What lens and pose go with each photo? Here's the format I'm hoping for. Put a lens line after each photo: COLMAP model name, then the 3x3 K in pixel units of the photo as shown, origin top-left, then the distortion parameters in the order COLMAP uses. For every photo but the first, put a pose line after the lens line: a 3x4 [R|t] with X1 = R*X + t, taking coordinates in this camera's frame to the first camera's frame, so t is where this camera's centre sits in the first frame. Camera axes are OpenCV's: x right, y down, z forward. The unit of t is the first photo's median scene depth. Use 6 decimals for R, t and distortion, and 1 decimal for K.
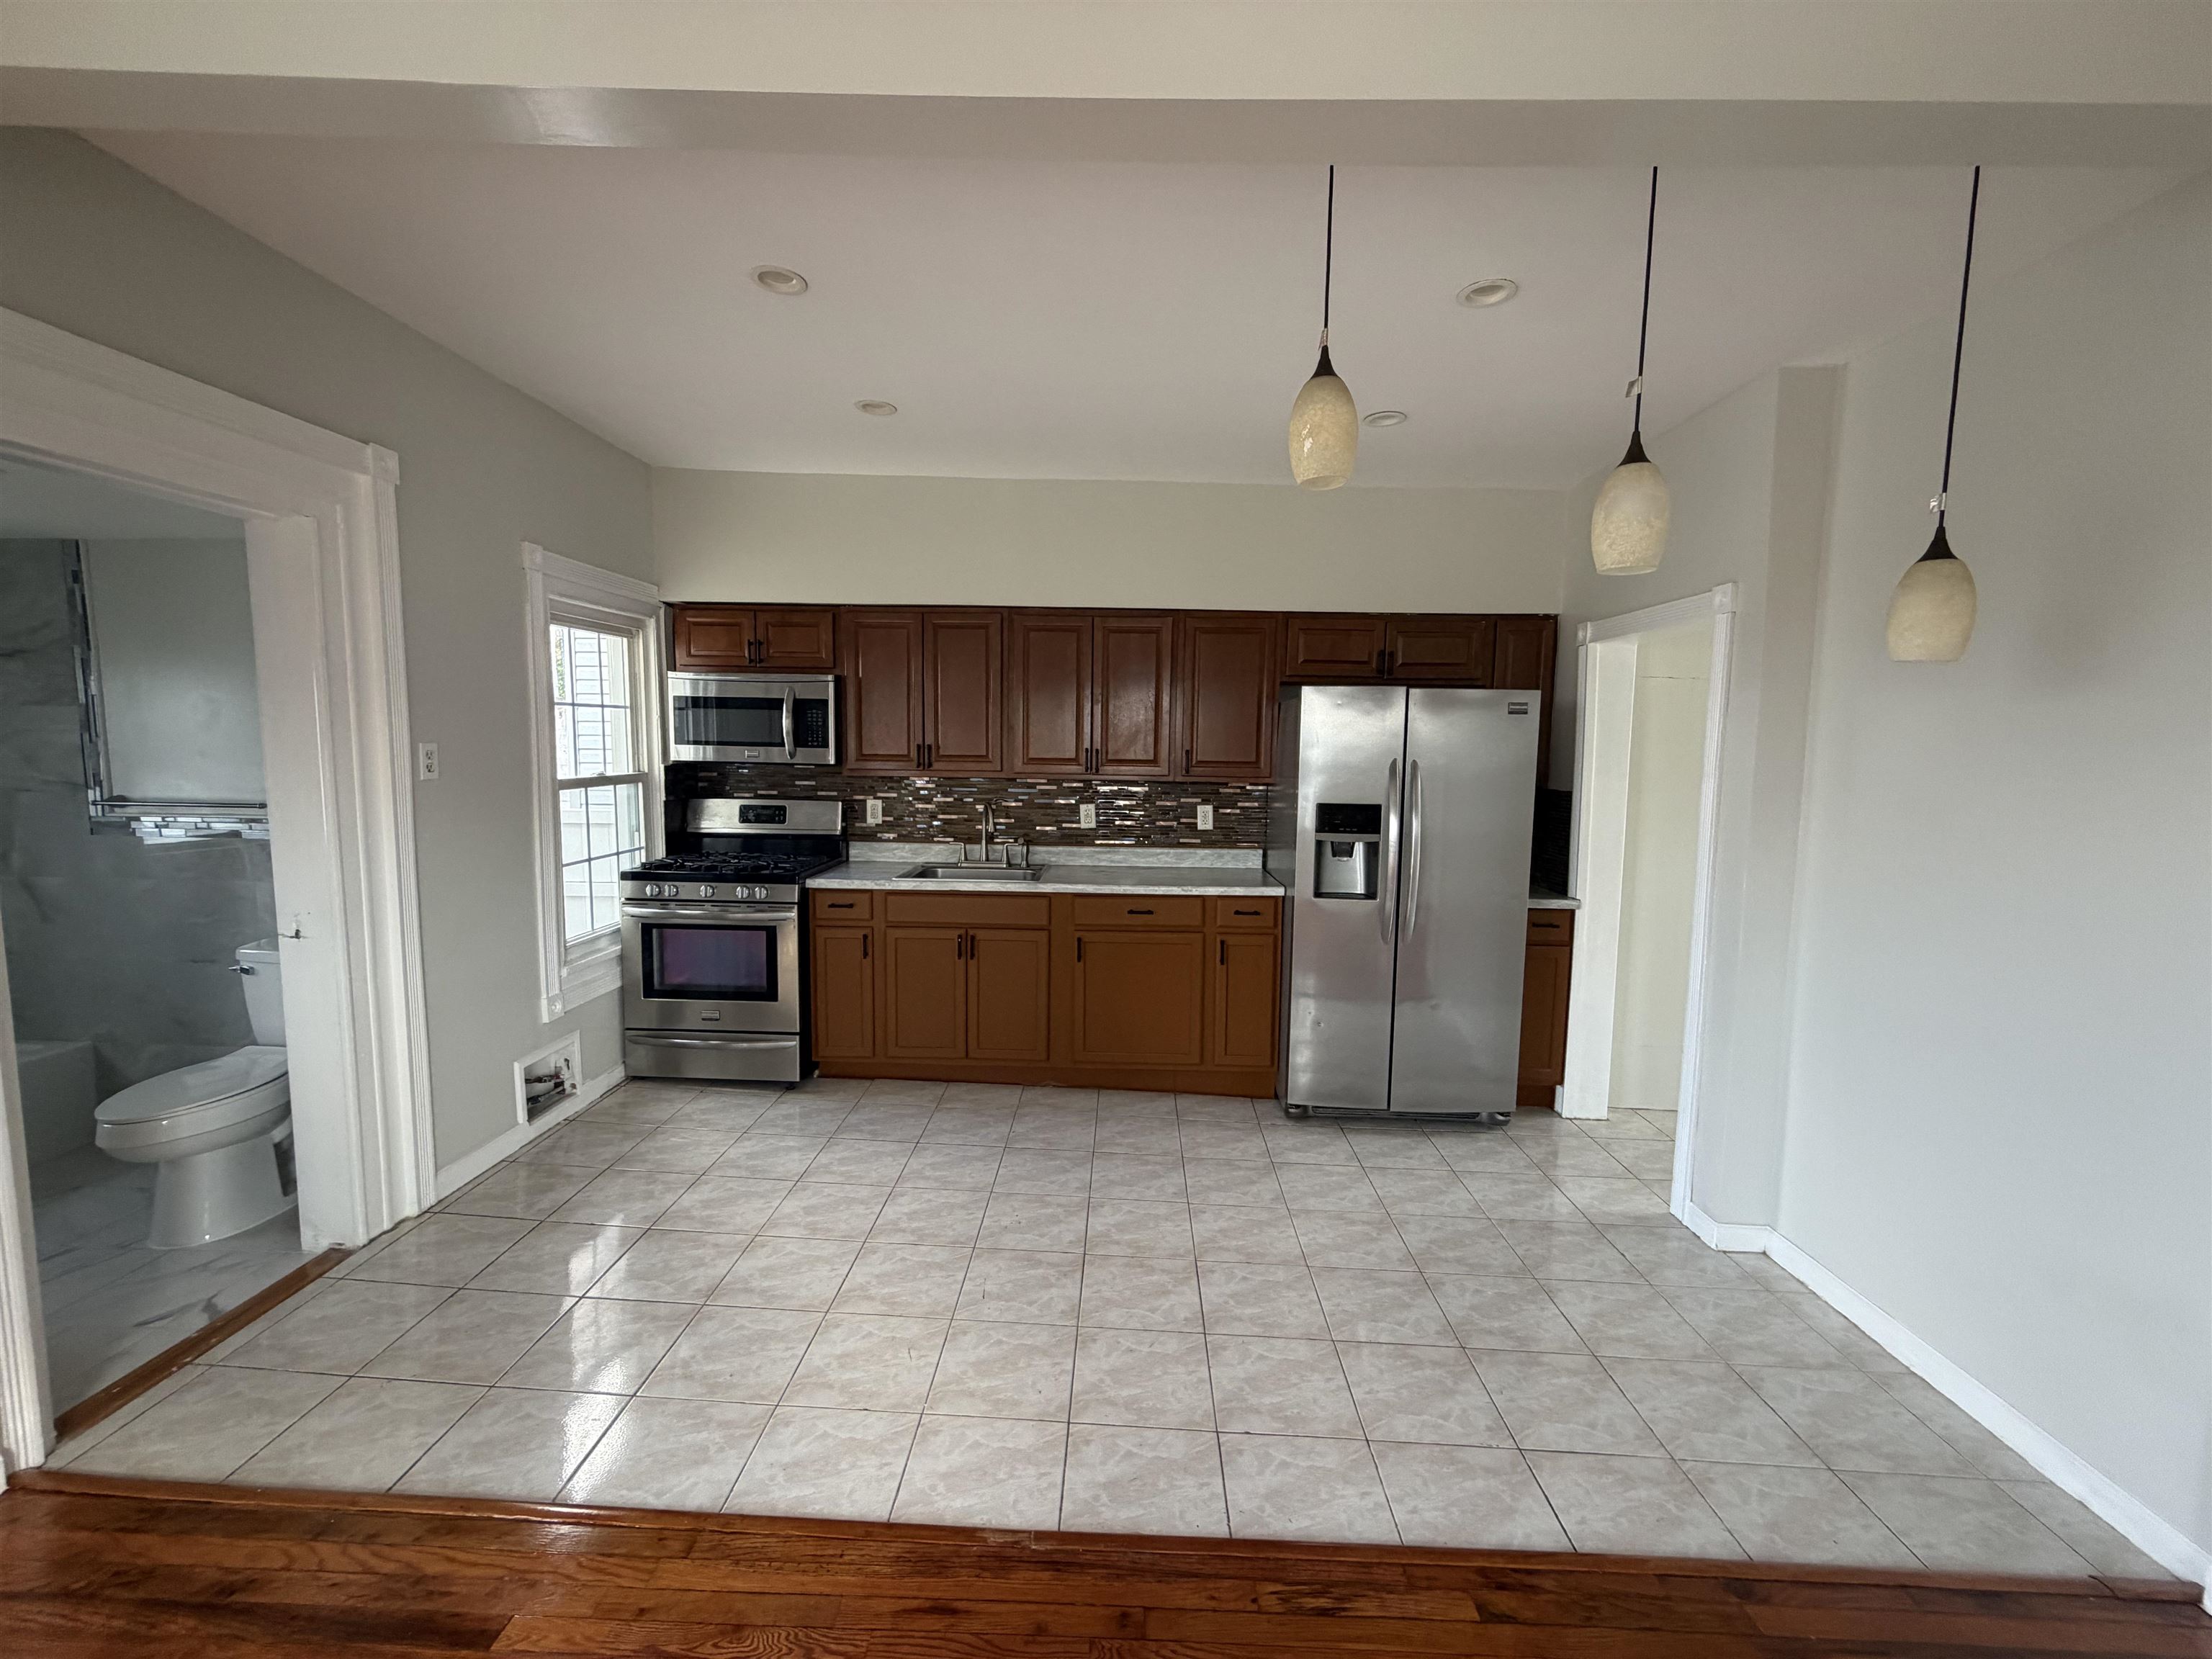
lens RADIAL K [[878.1, 0, 1093.2], [0, 878.1, 826.3], [0, 0, 1]] dist [-0.000281, 0.000202]
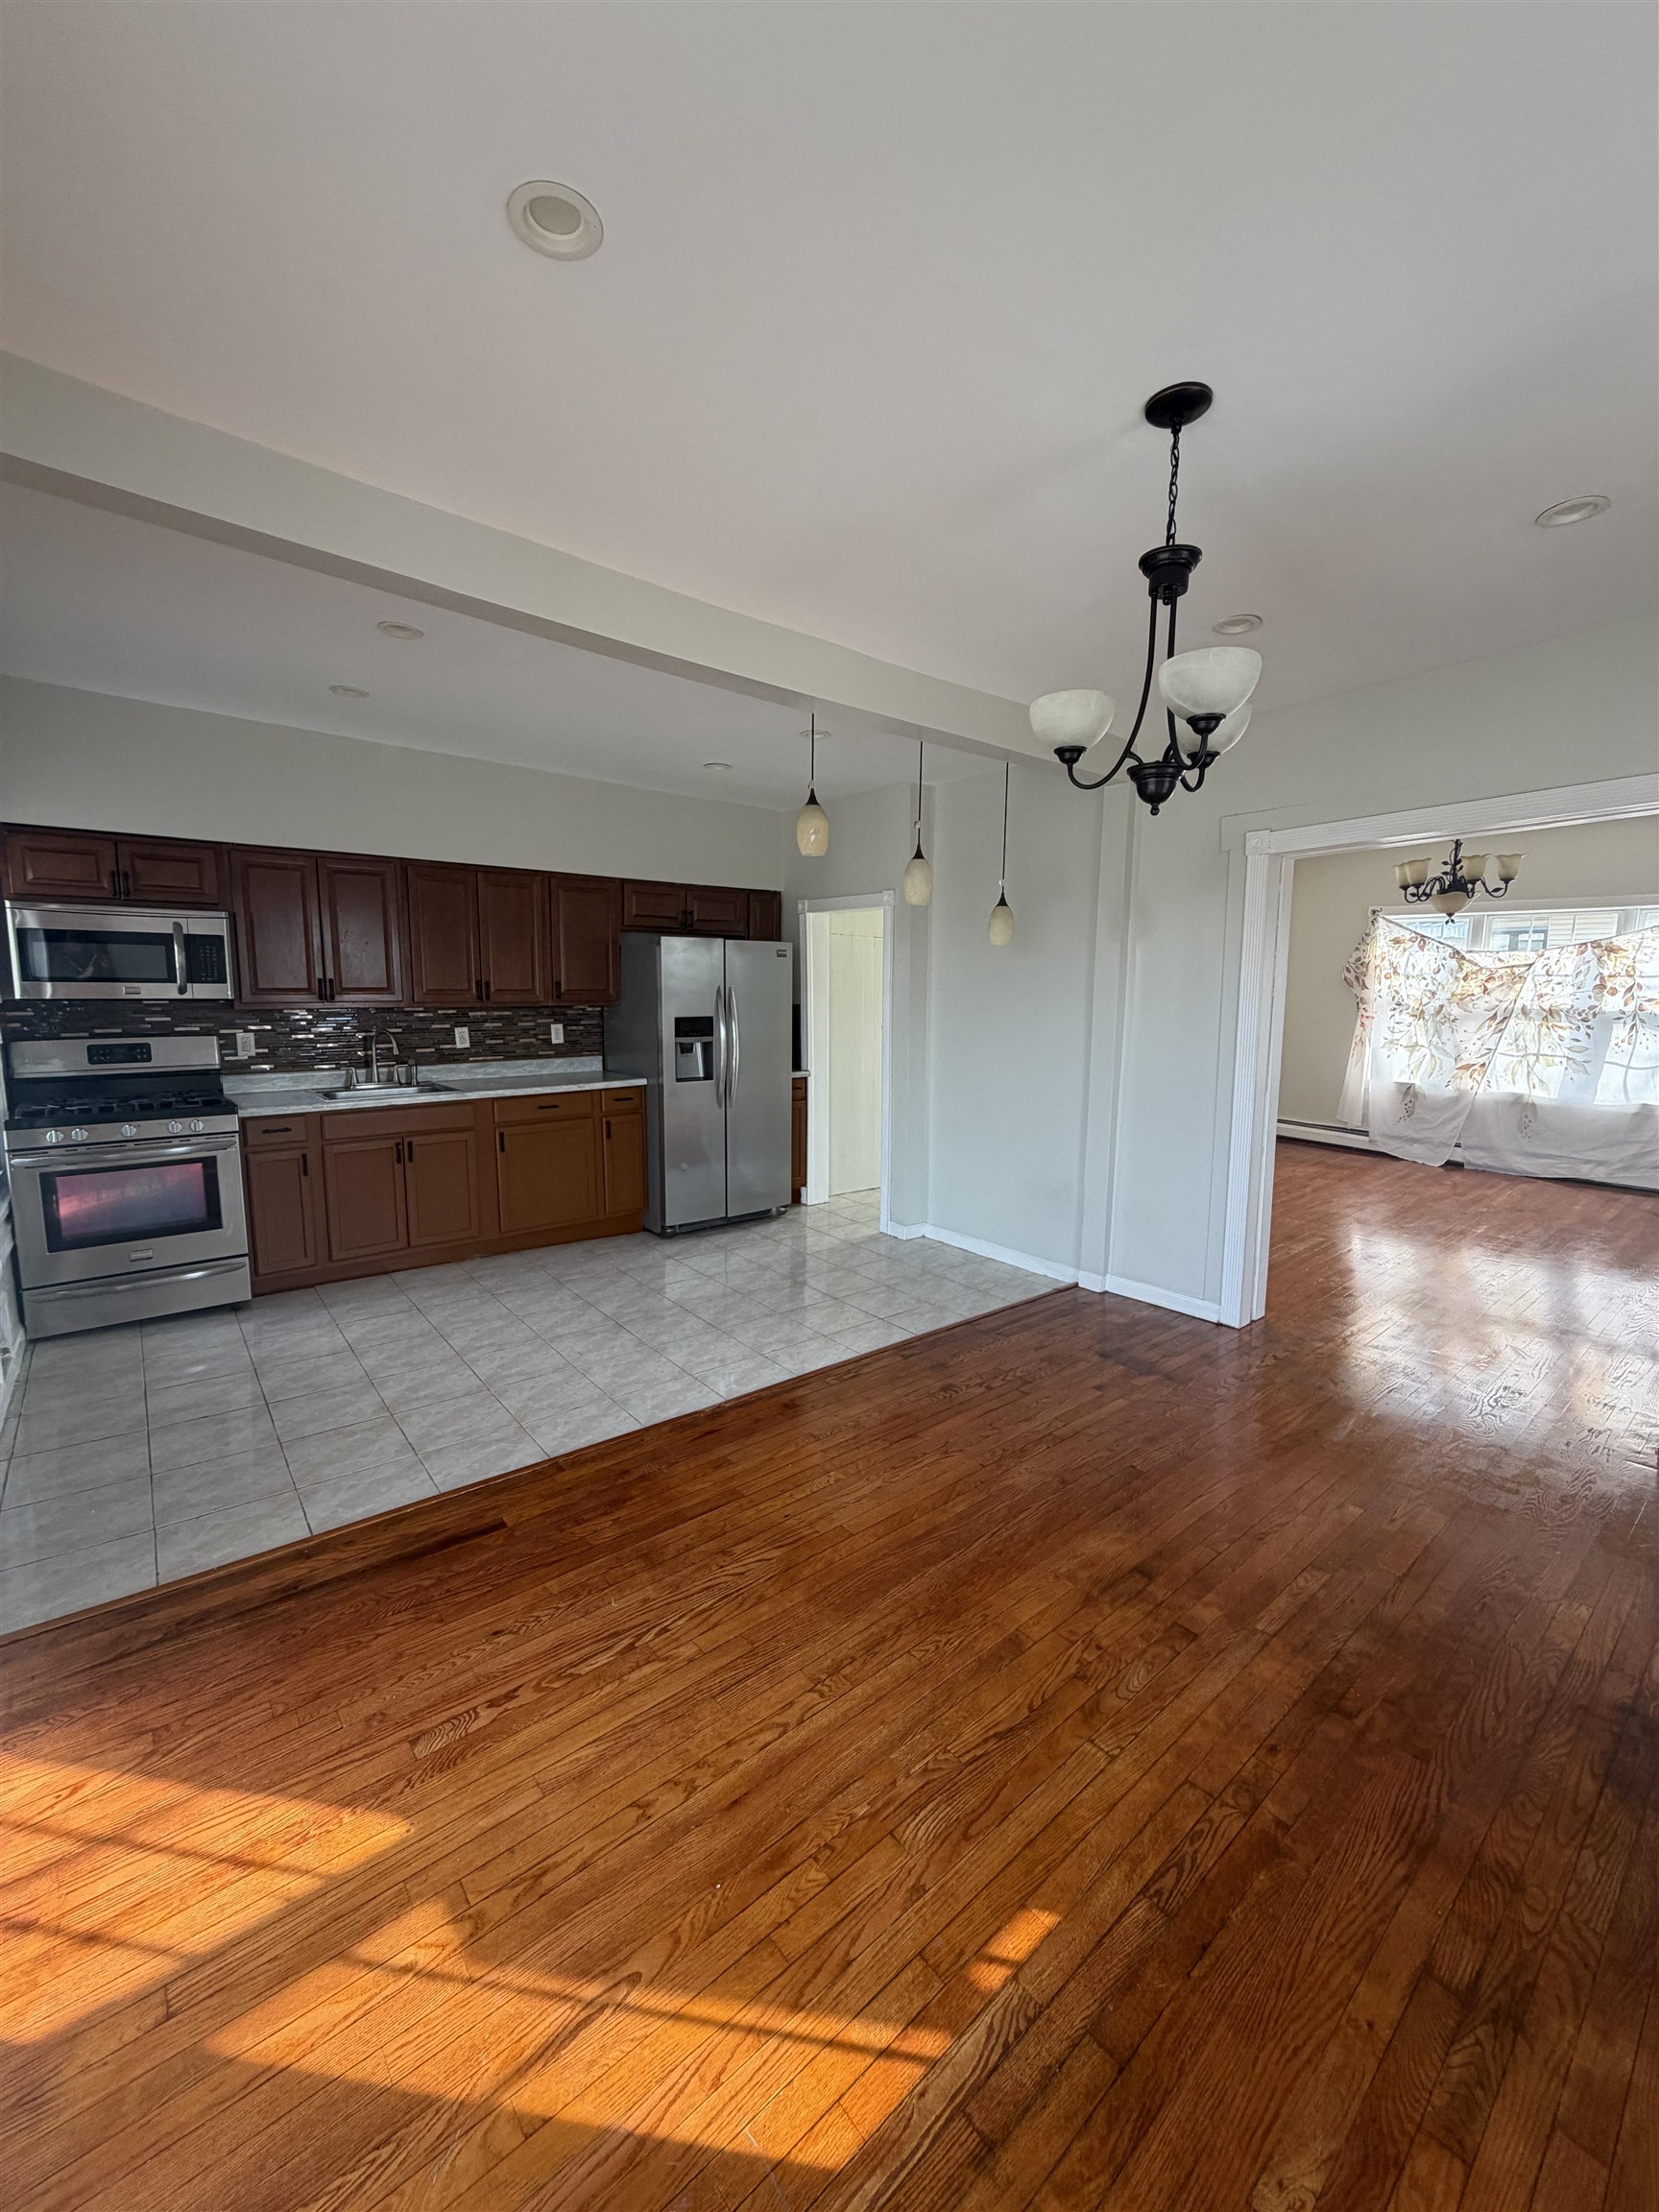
lens RADIAL K [[878.1, 0, 828.5], [0, 878.1, 1095.4], [0, 0, 1]] dist [-0.000281, 0.000202]
pose [[0.755822, -0.095689, 0.647748, -0.471826], [0.061192, 0.995257, 0.075622, 0.007708], [-0.651912, -0.017520, 0.758092, -0.256439]]
